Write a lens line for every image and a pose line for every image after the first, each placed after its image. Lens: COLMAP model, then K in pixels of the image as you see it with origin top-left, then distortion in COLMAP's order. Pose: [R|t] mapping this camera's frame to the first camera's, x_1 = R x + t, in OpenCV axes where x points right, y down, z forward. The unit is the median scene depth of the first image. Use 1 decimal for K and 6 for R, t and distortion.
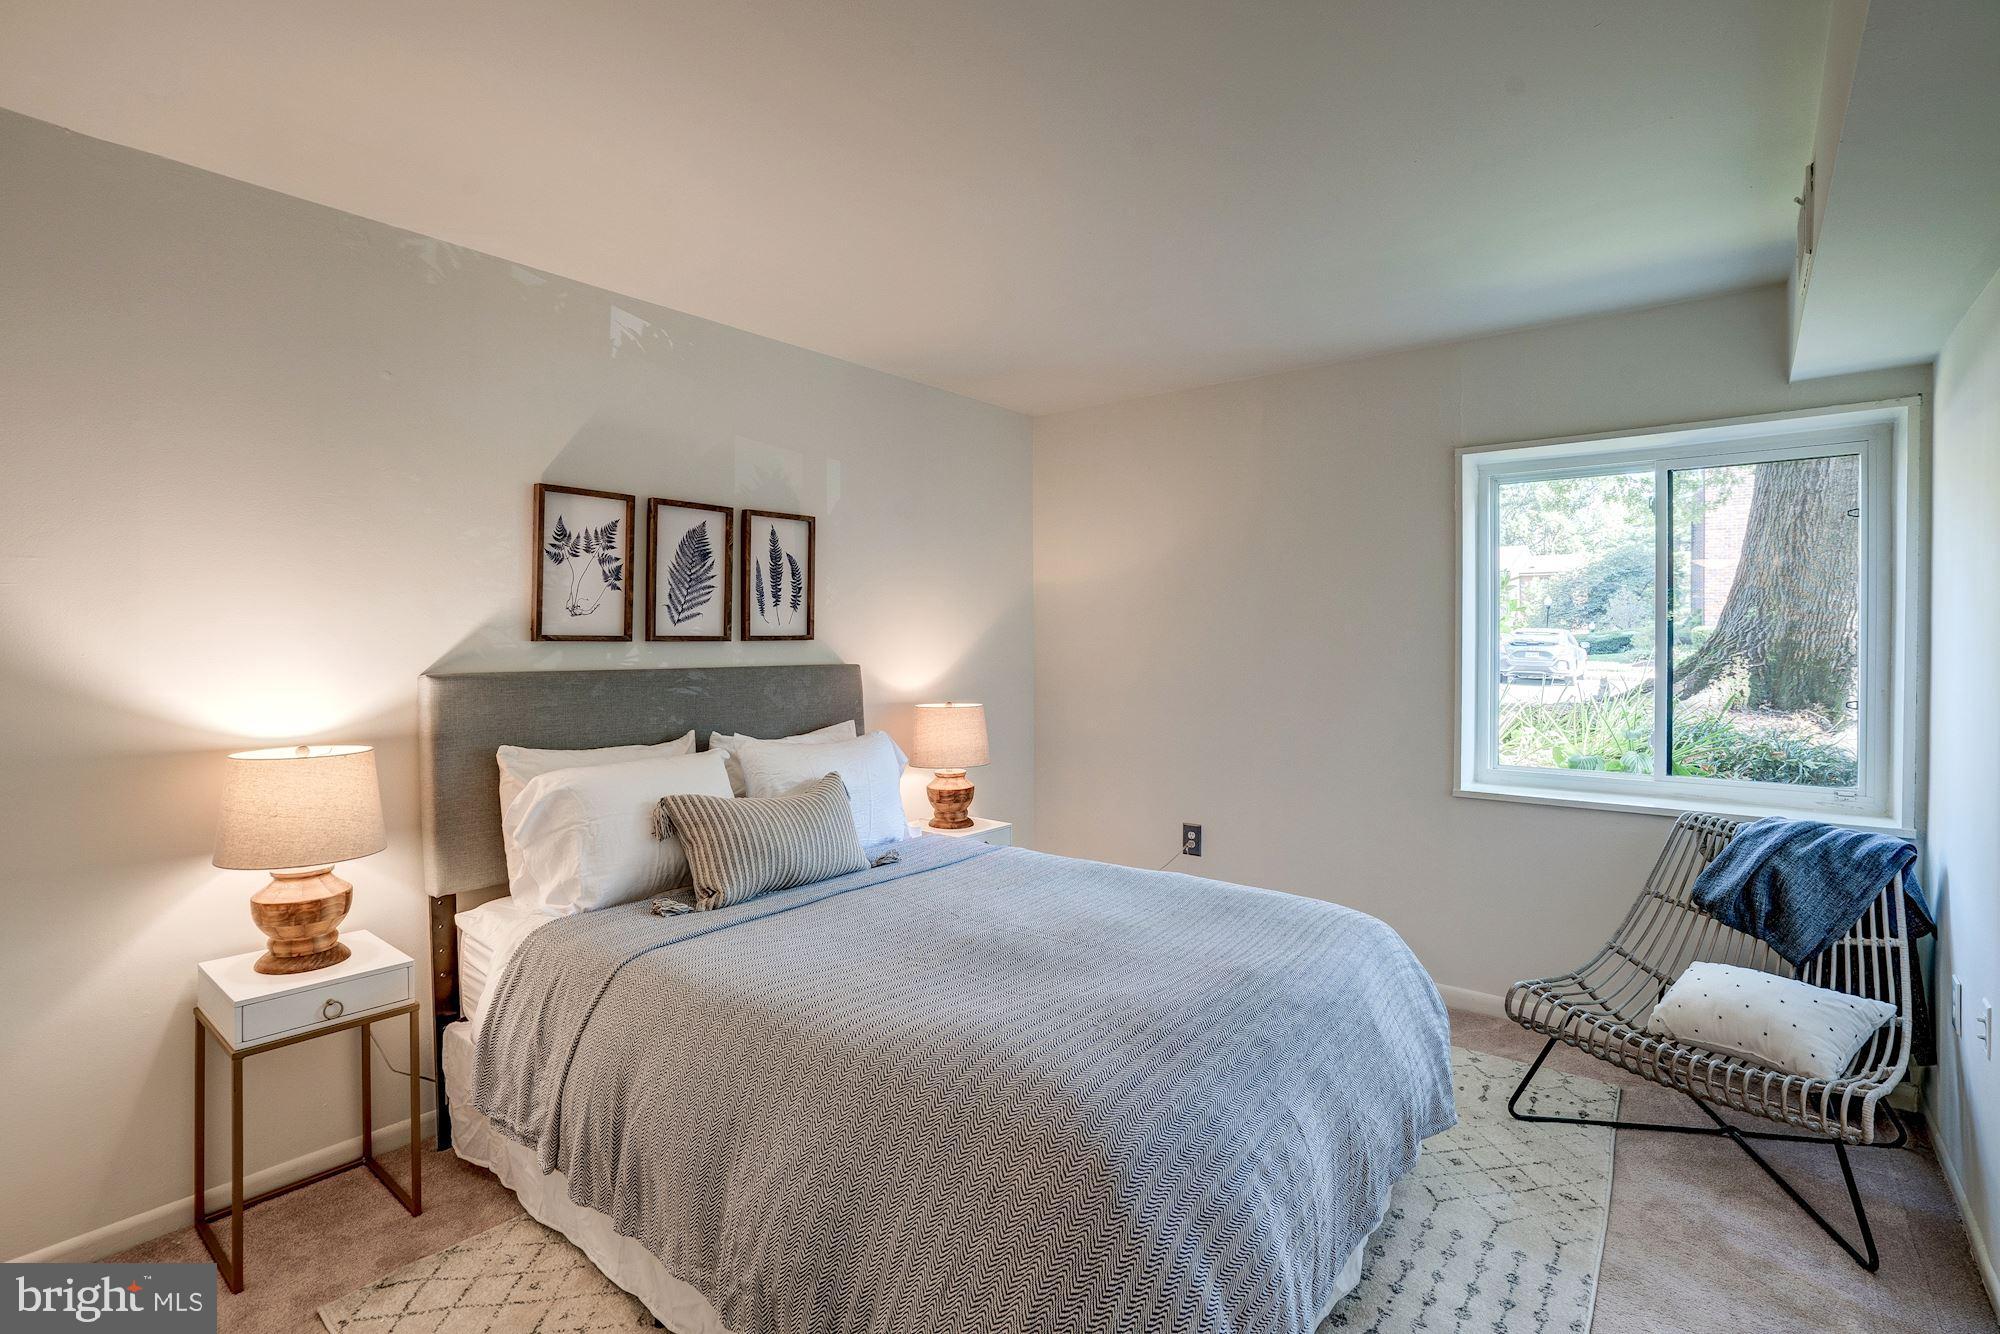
lens RADIAL K [[932.5, 0, 992.5], [0, 932.5, 650.4], [0, 0, 1]] dist [-0.047815, 0.020480]
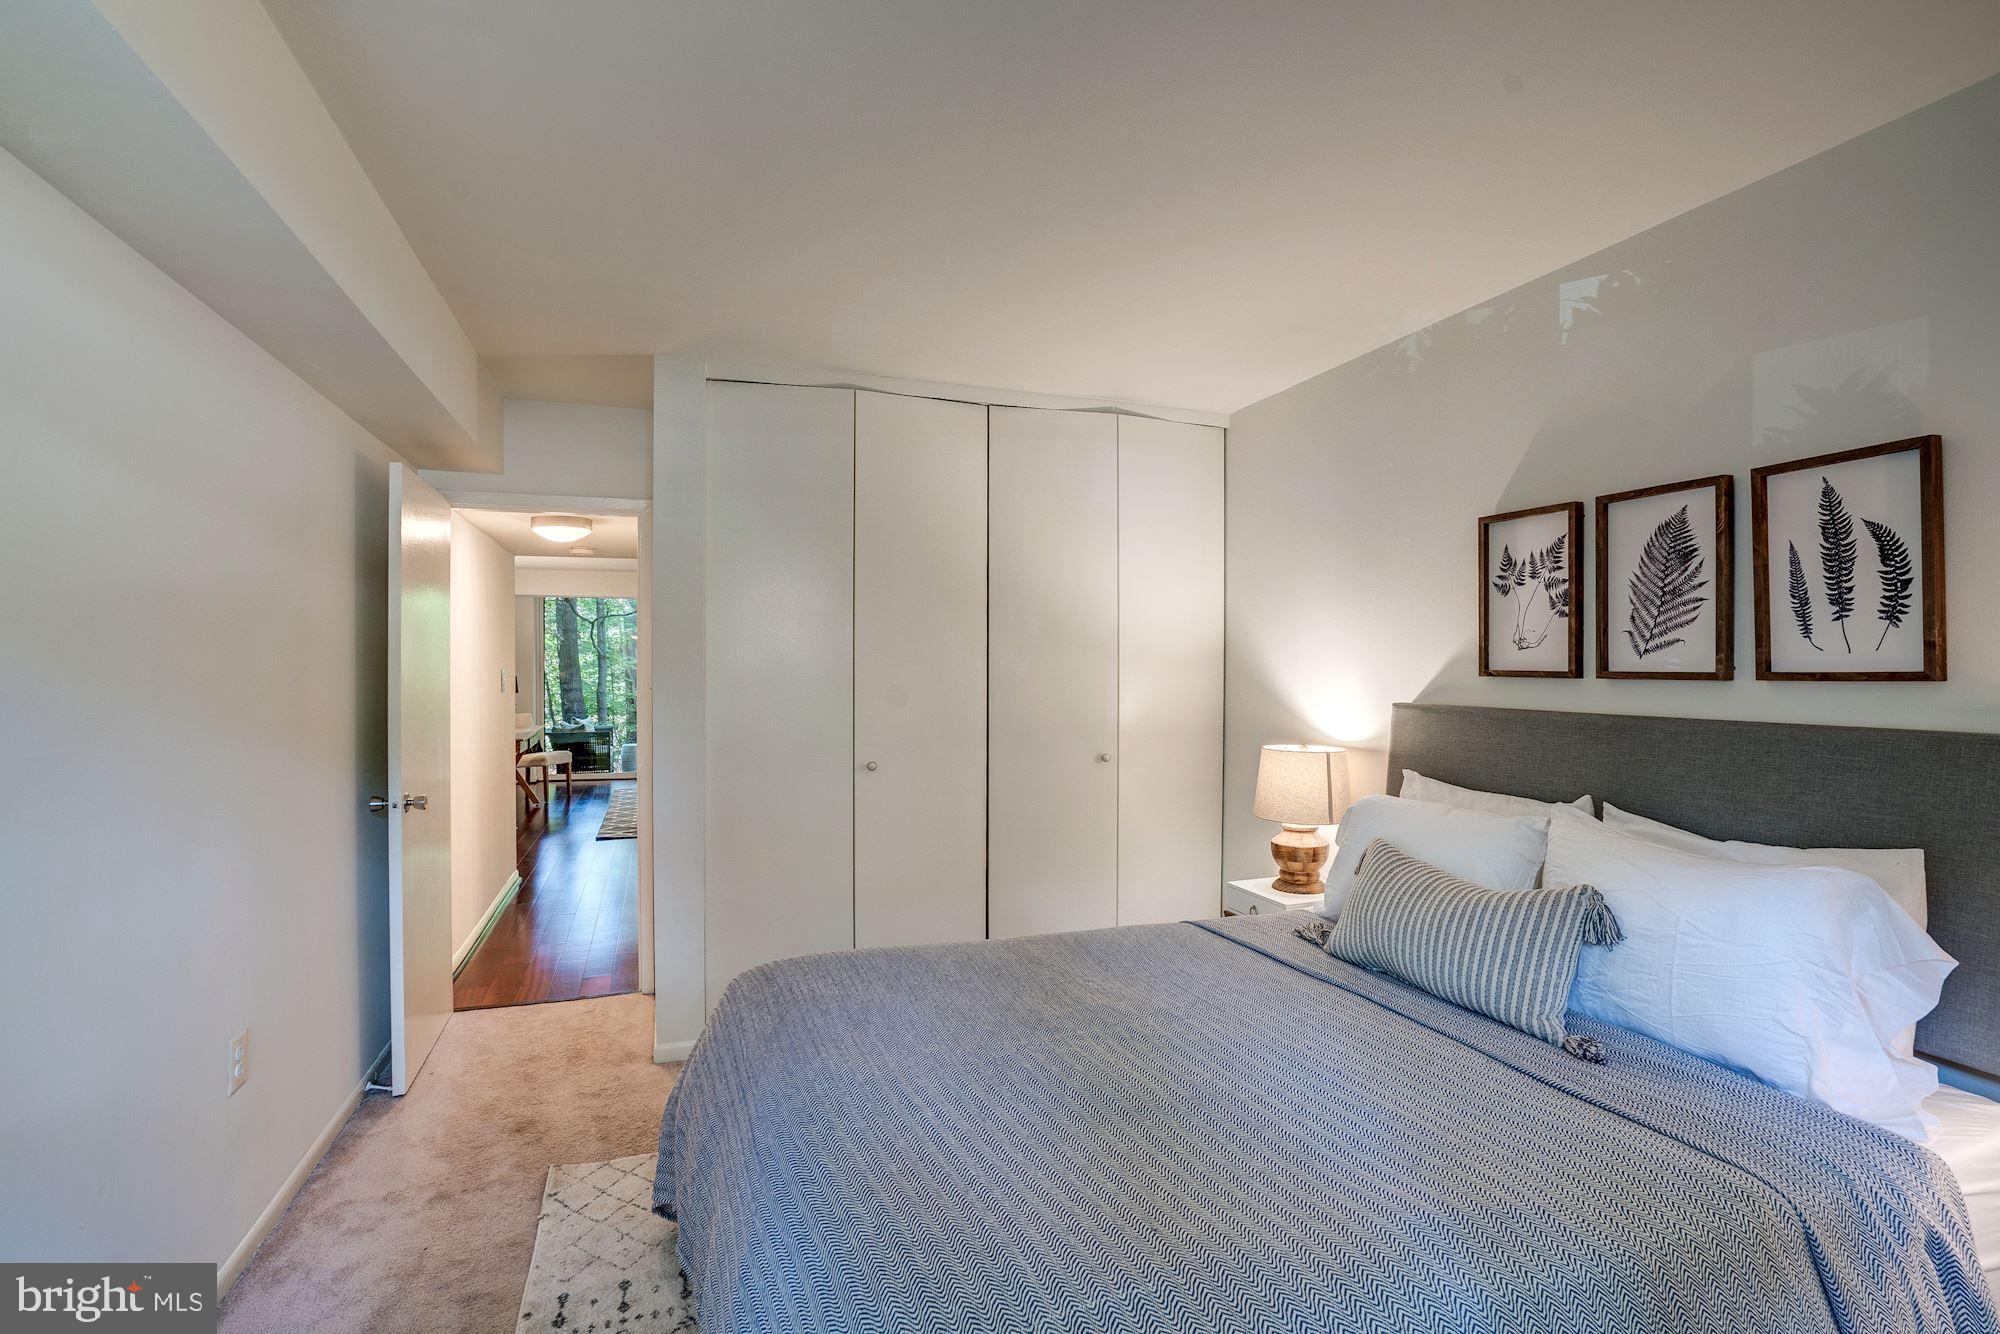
lens RADIAL K [[932.5, 0, 993.5], [0, 932.5, 671.8], [0, 0, 1]] dist [-0.047815, 0.020480]
pose [[-0.519017, 0.007666, -0.854729, 0.558578], [-0.008502, 0.999864, 0.014130, -0.021809], [0.854722, 0.014601, -0.518881, 0.947671]]
